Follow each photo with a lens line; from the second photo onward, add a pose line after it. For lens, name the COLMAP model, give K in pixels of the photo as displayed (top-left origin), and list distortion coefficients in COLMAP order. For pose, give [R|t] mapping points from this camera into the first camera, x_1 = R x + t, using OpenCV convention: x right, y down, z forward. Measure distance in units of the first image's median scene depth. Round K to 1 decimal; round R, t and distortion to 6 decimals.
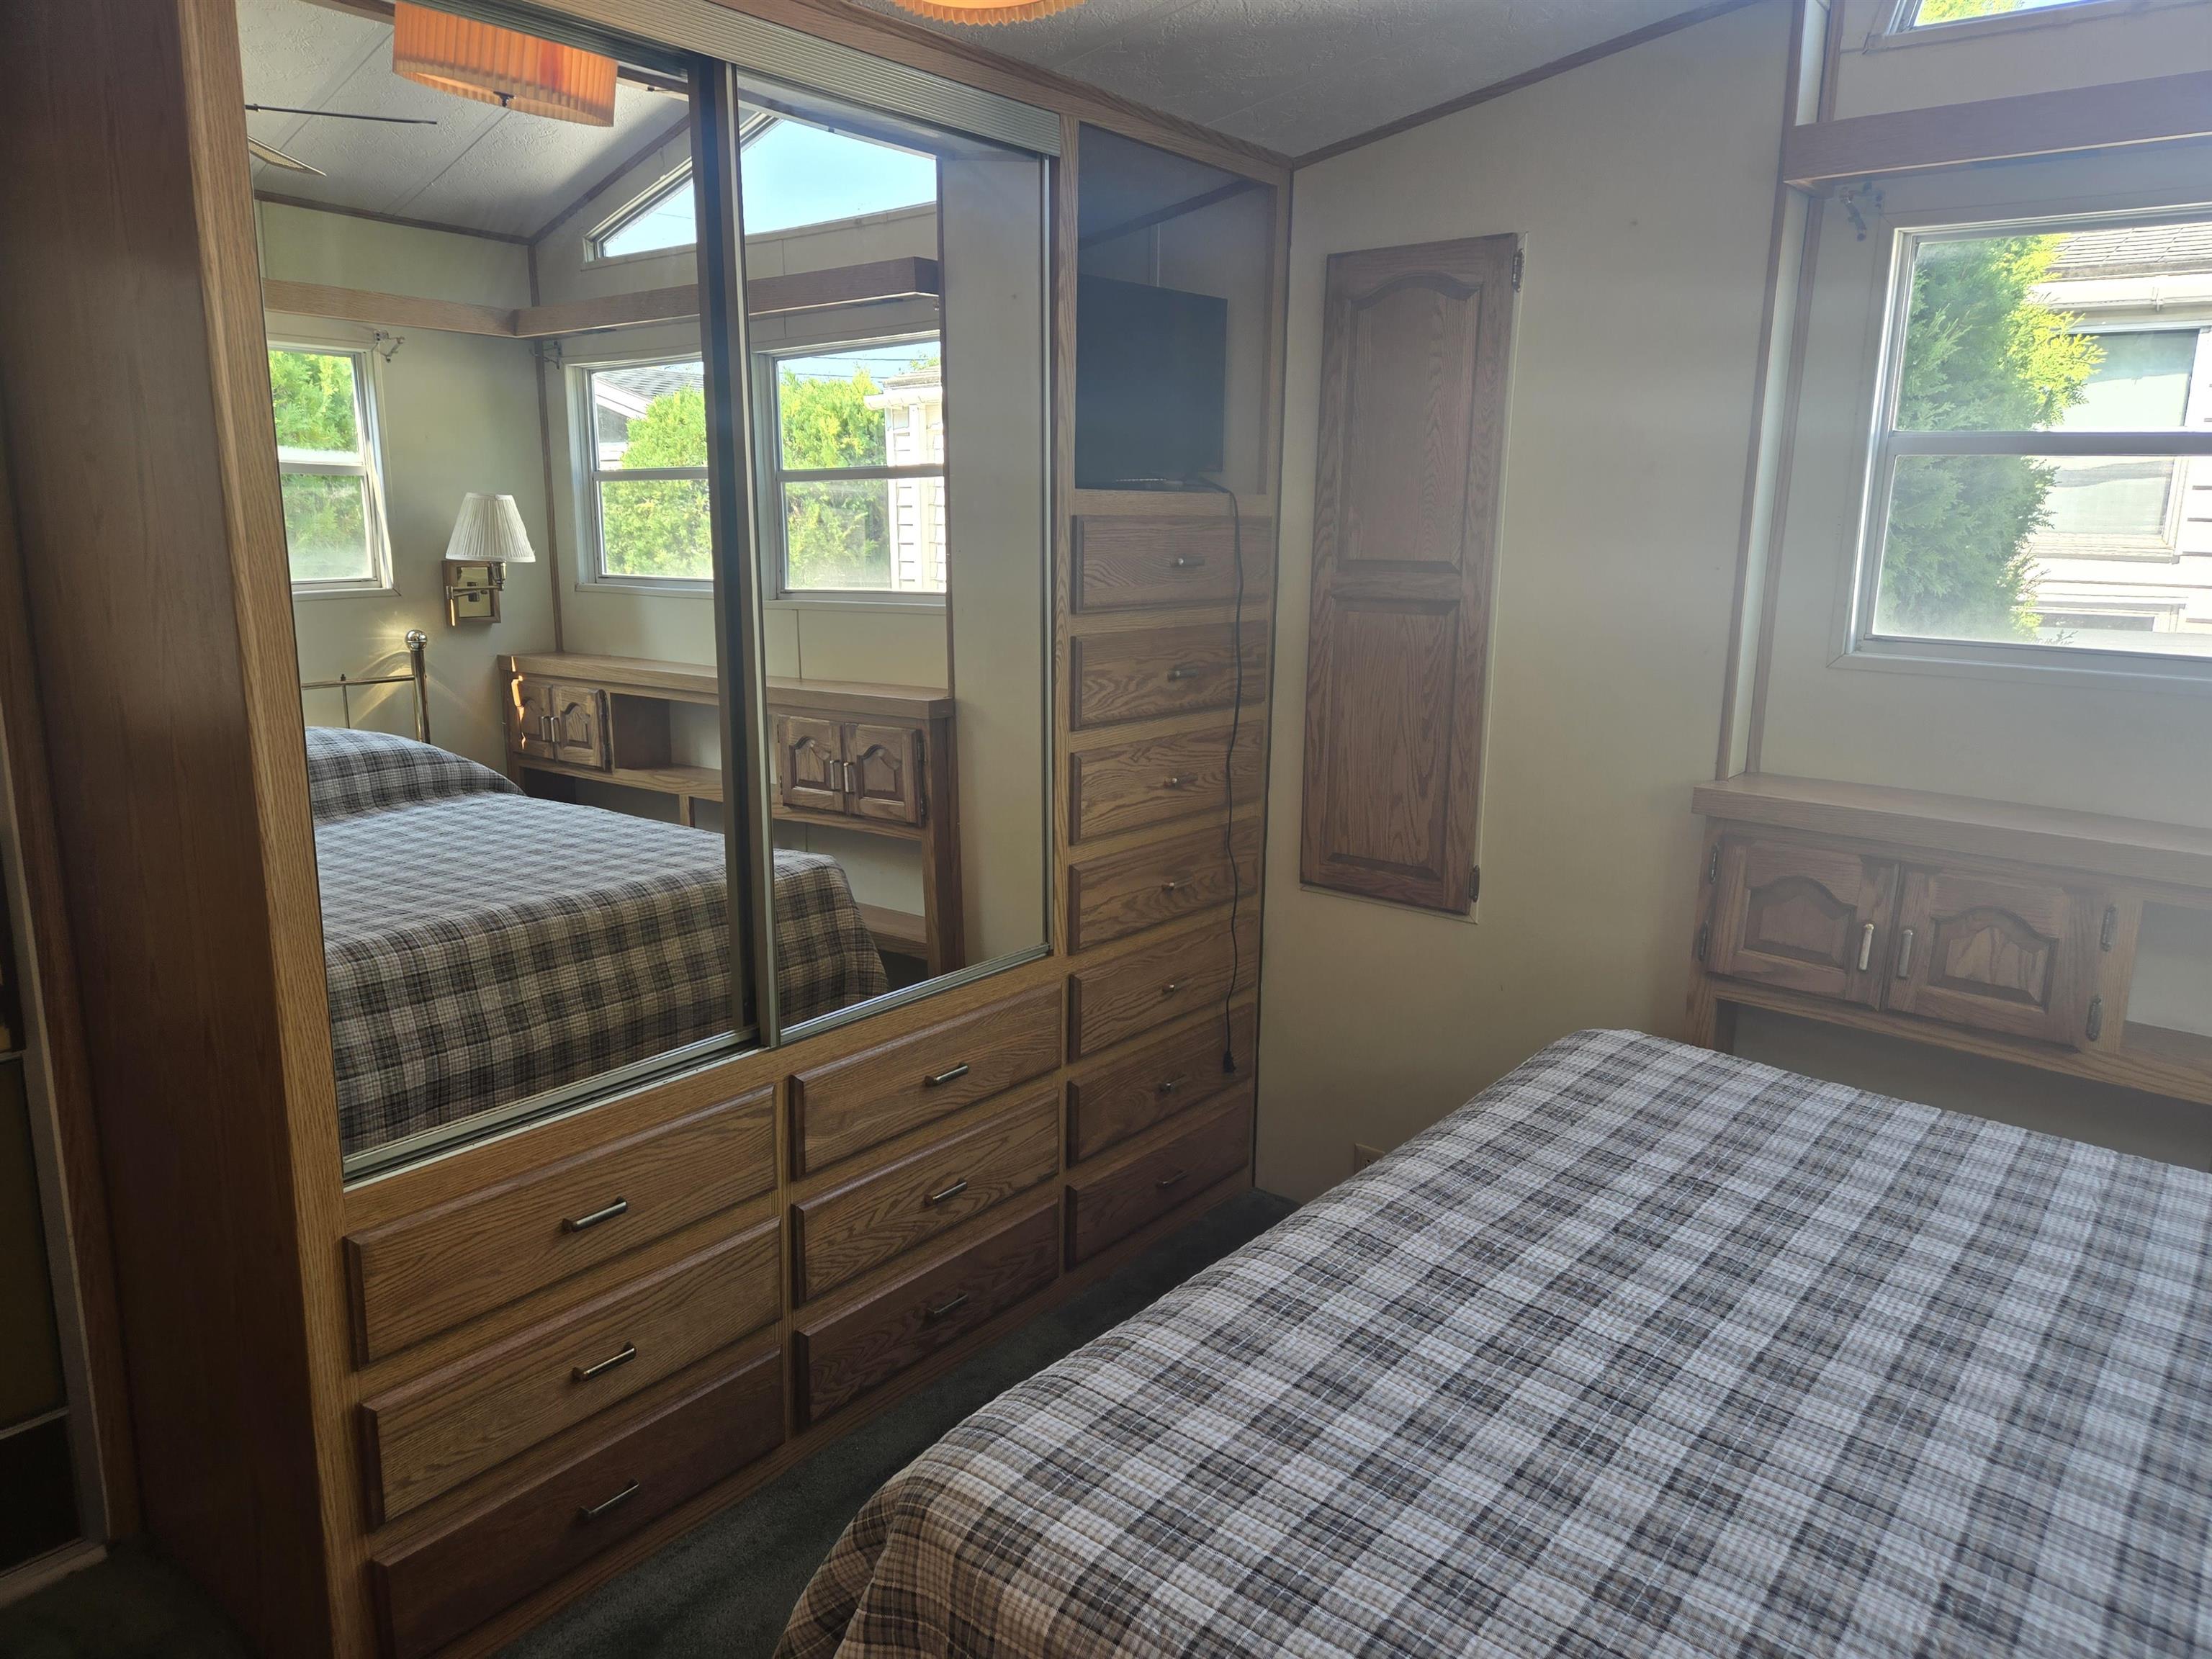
lens RADIAL K [[1481.7, 0, 1105.4], [0, 1481.7, 824.3], [0, 0, 1]] dist [0.085245, -0.081839]
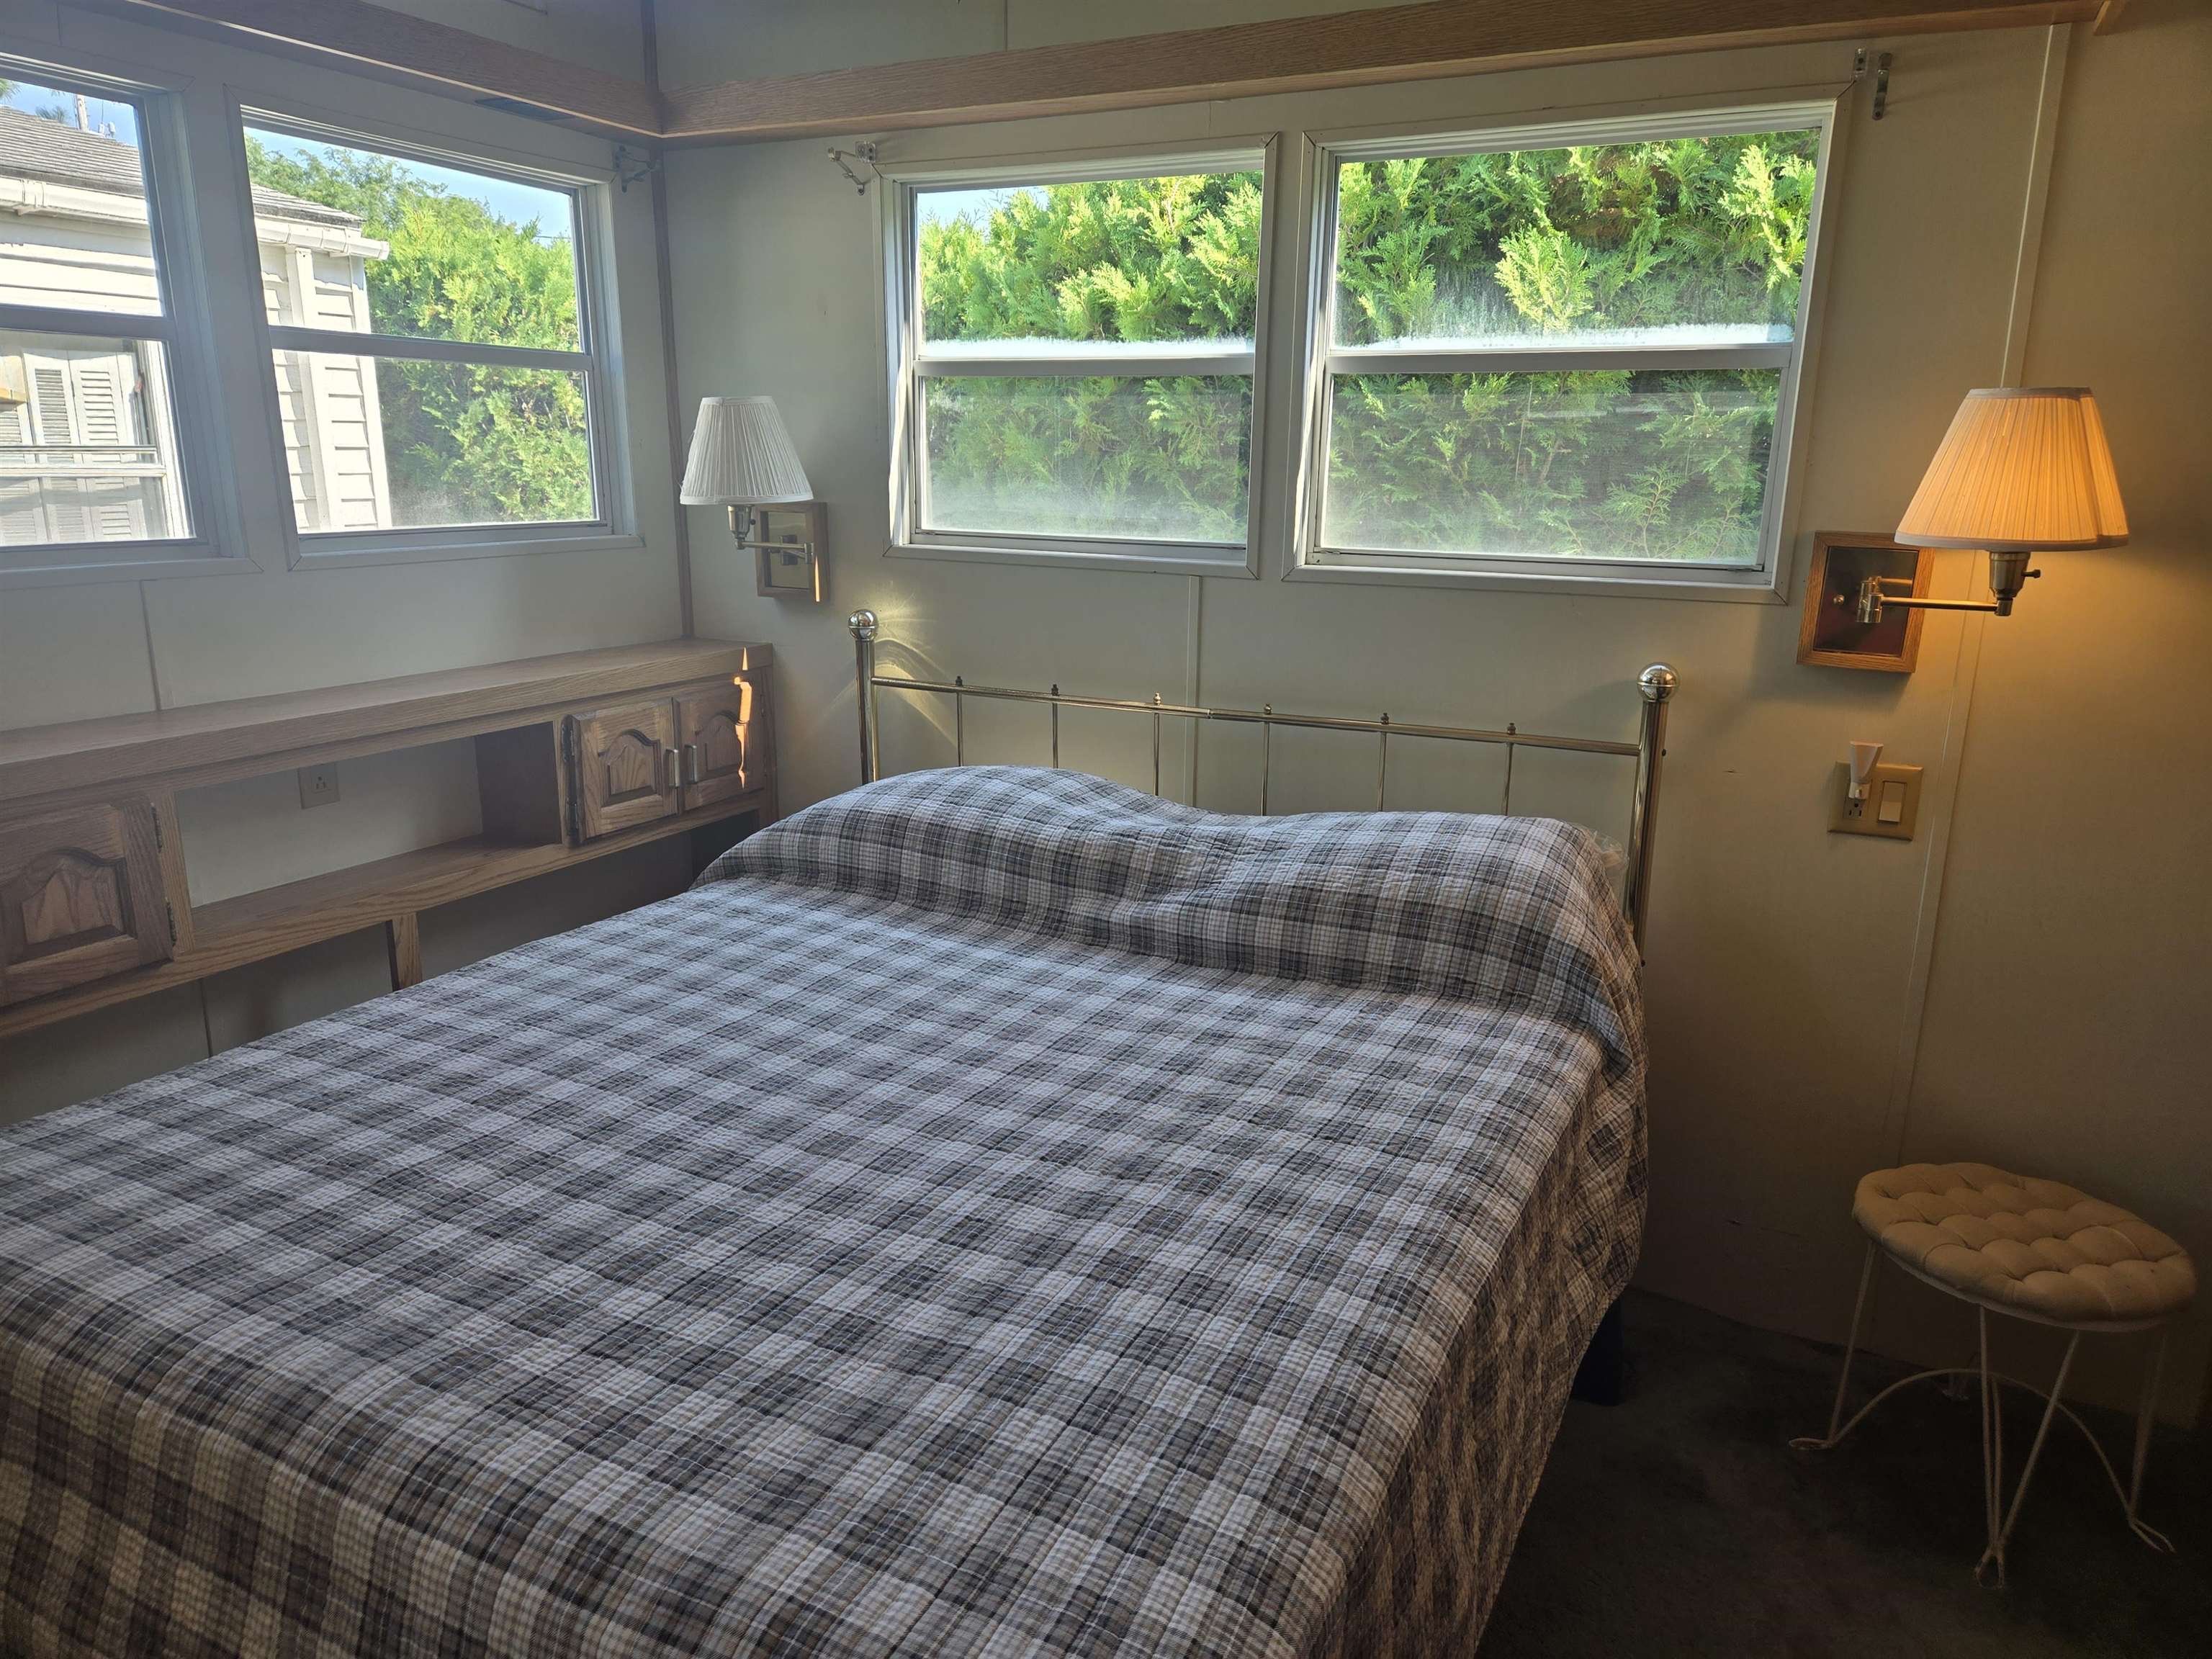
lens RADIAL K [[1483.0, 0, 1092.0], [0, 1483.0, 839.4], [0, 0, 1]] dist [0.075217, -0.072463]
pose [[-0.212907, -0.269323, 0.939221, -0.395217], [0.189177, 0.931708, 0.310052, -0.118752], [-0.958584, 0.243691, -0.147417, 0.609373]]
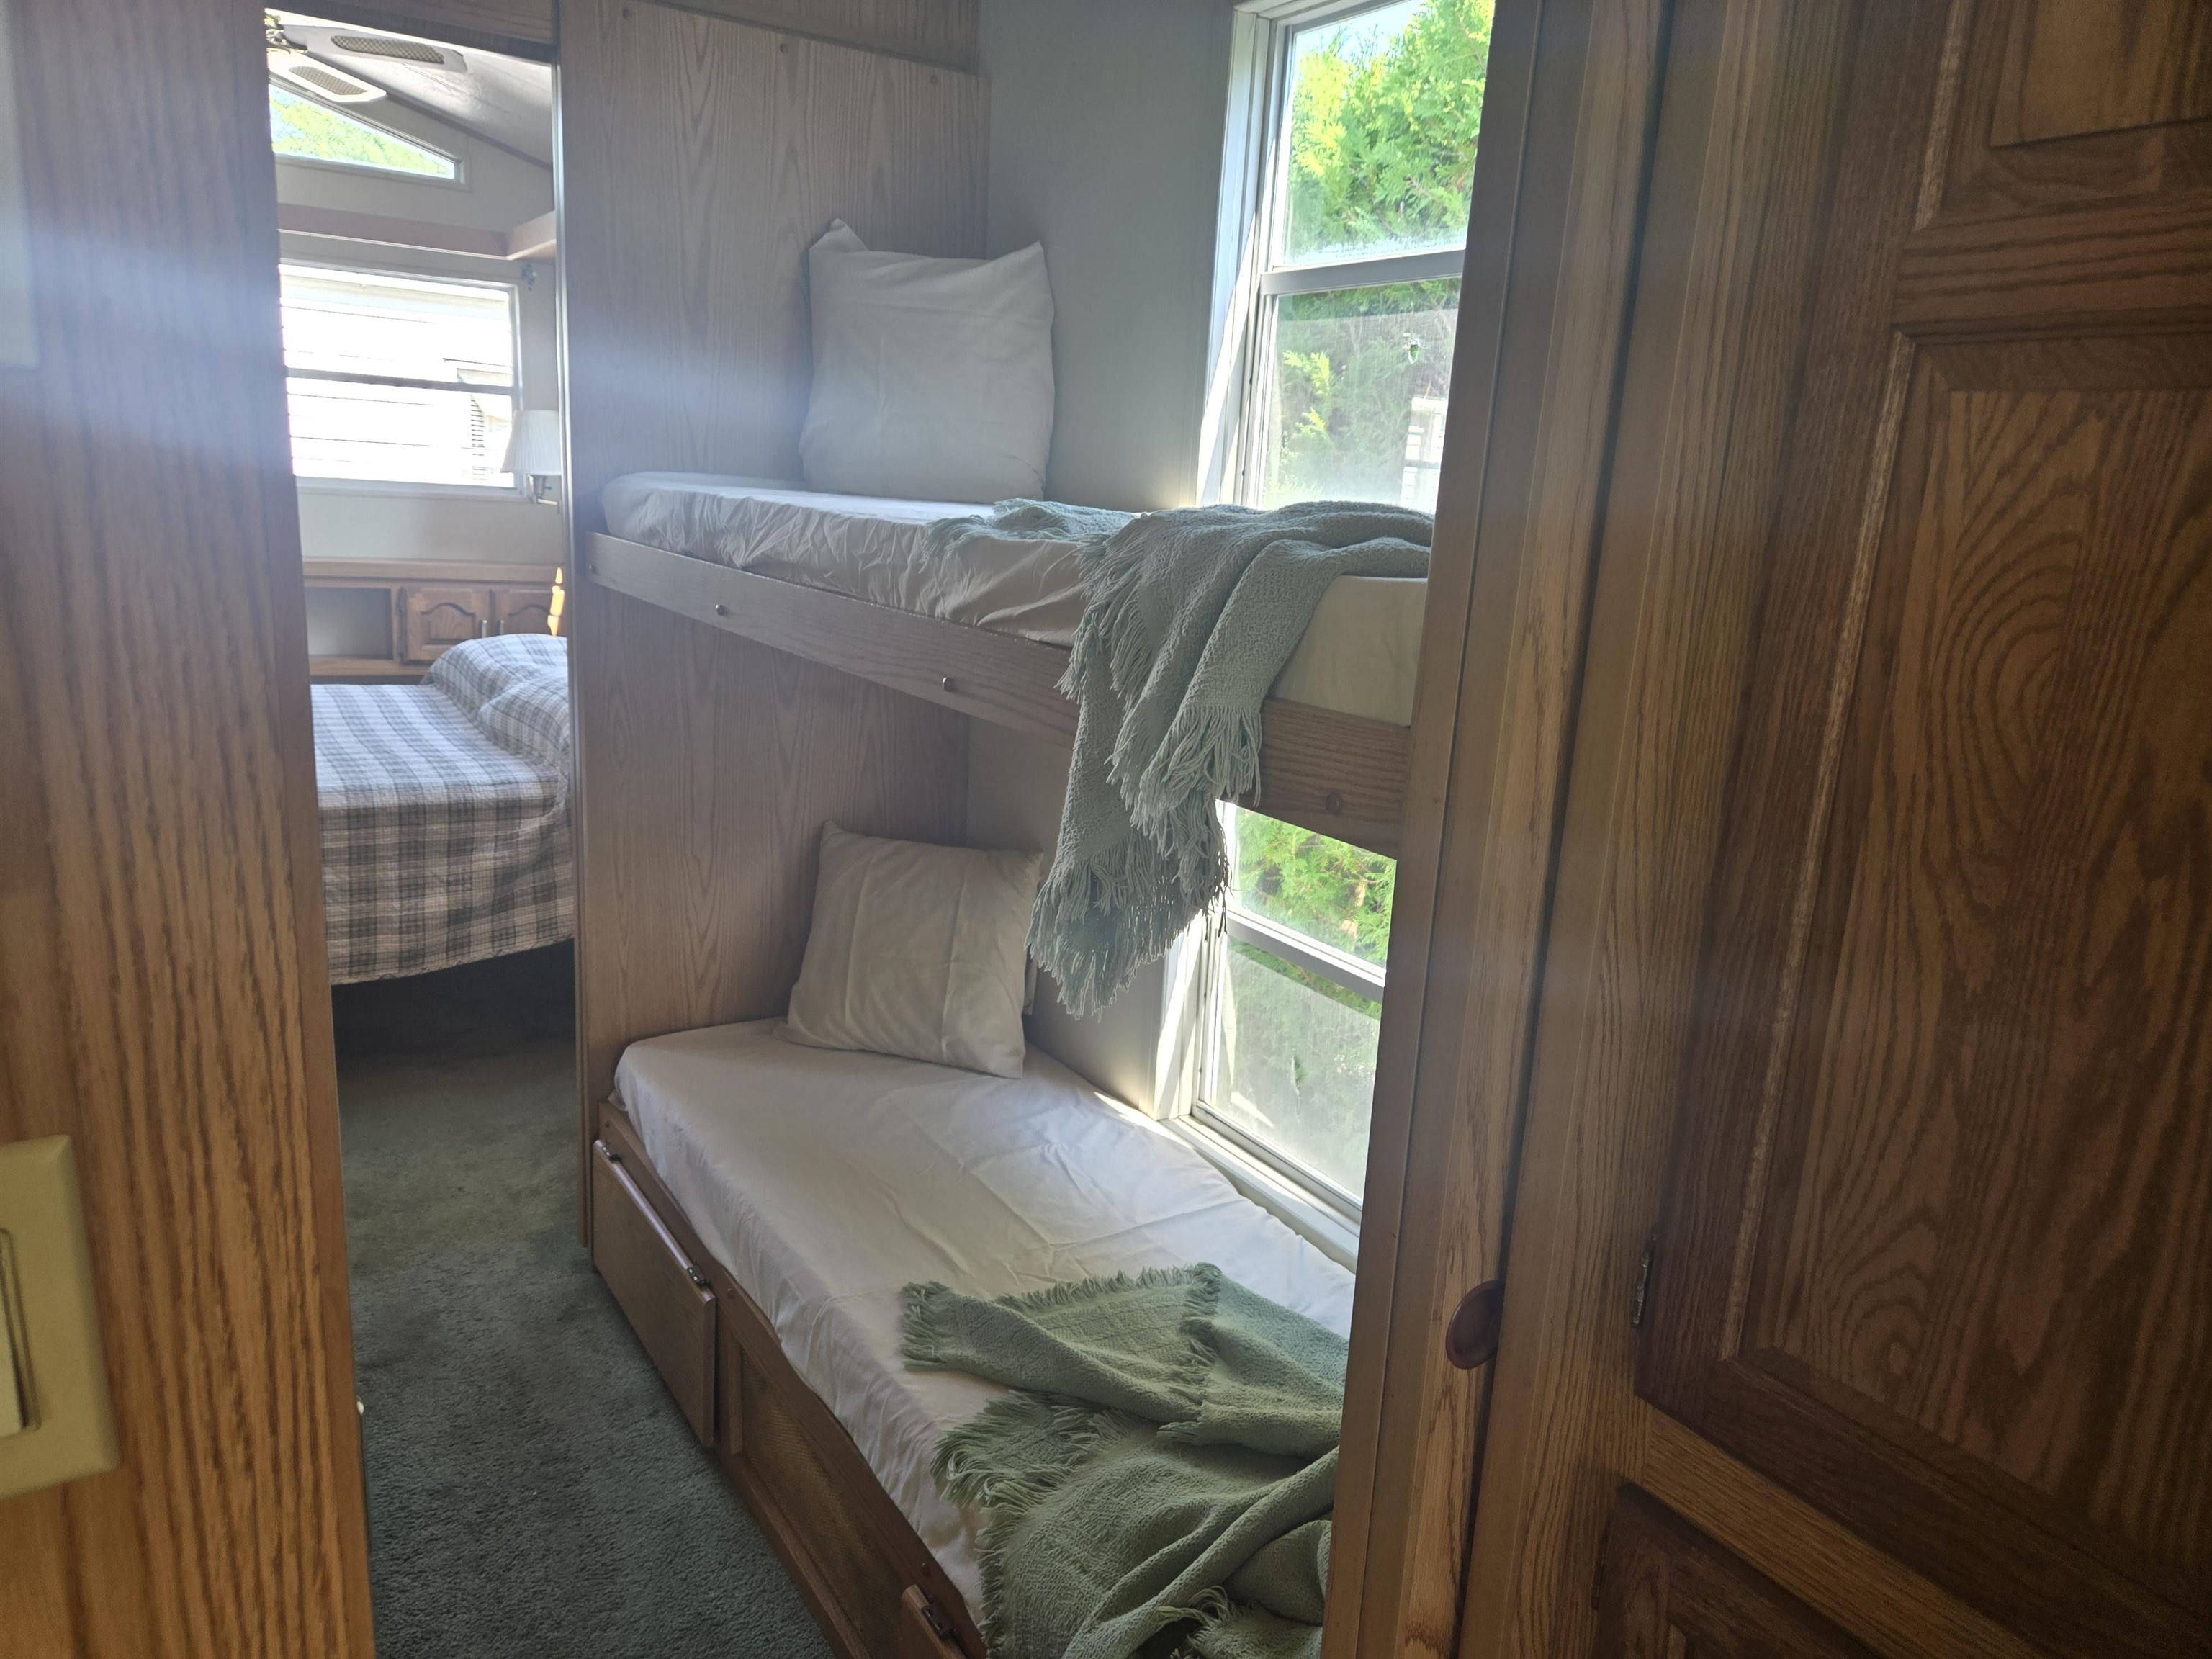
lens RADIAL K [[1486.7, 0, 1094.3], [0, 1486.7, 793.3], [0, 0, 1]] dist [0.082536, -0.078306]
pose [[0.314476, -0.199241, 0.928121, -0.917365], [0.149098, 0.975957, 0.158991, 0.205100], [-0.937483, 0.088382, 0.336621, -0.944435]]
